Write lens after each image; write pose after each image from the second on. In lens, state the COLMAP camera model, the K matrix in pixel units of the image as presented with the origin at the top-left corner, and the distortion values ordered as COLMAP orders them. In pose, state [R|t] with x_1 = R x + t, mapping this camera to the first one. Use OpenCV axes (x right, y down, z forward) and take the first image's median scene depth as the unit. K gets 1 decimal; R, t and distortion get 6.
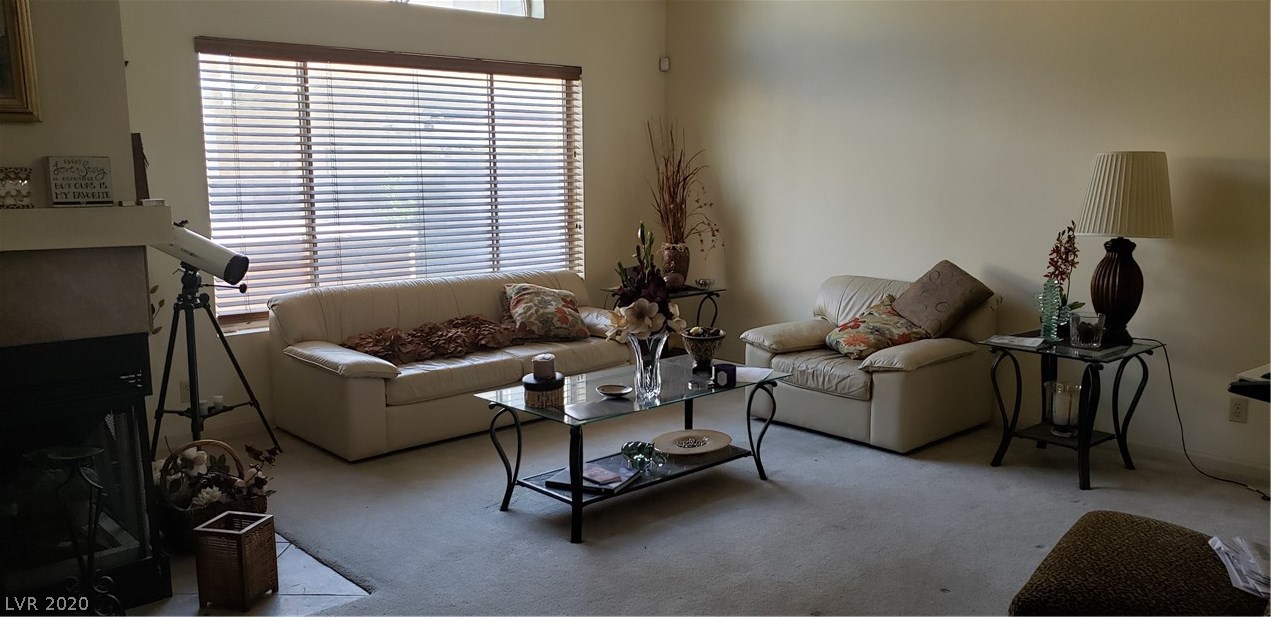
lens RADIAL K [[978.4, 0, 652.2], [0, 978.4, 305.8], [0, 0, 1]] dist [0.016977, -0.008272]
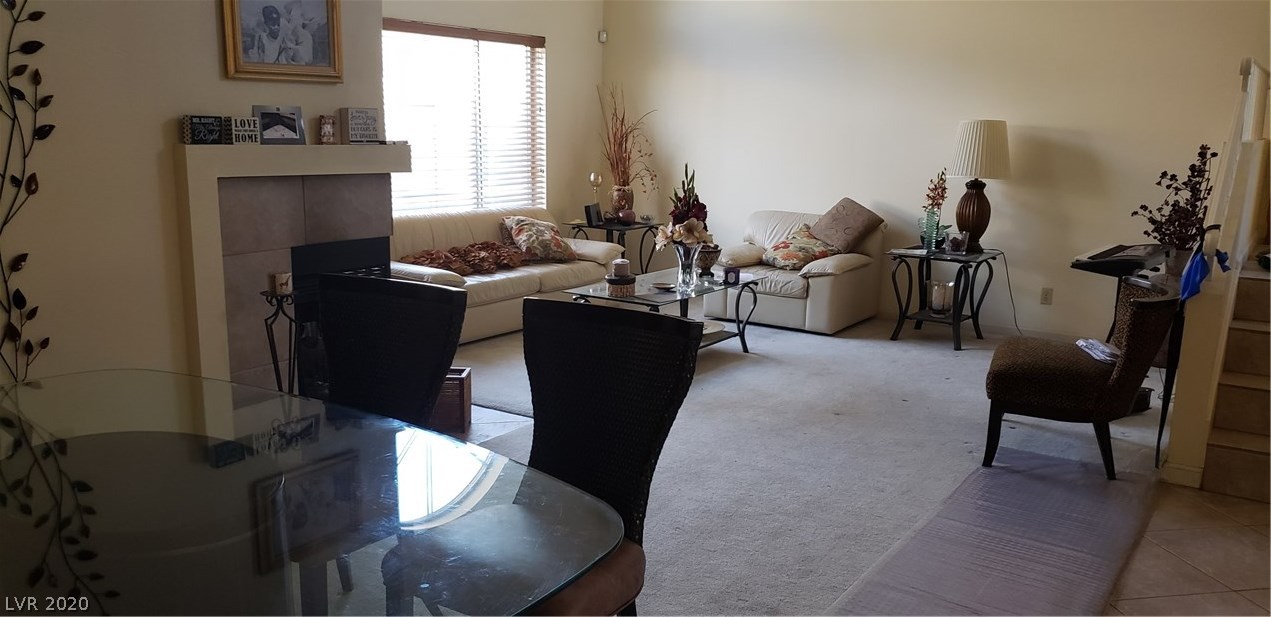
lens RADIAL K [[1041.2, 0, 635.5], [0, 1041.2, 308.5], [0, 0, 1]] dist [0.107997, -0.113901]
pose [[0.967862, -0.021337, 0.250573, -0.366295], [0.012150, 0.999198, 0.038153, 0.050540], [-0.251186, -0.033882, 0.967346, -0.349268]]
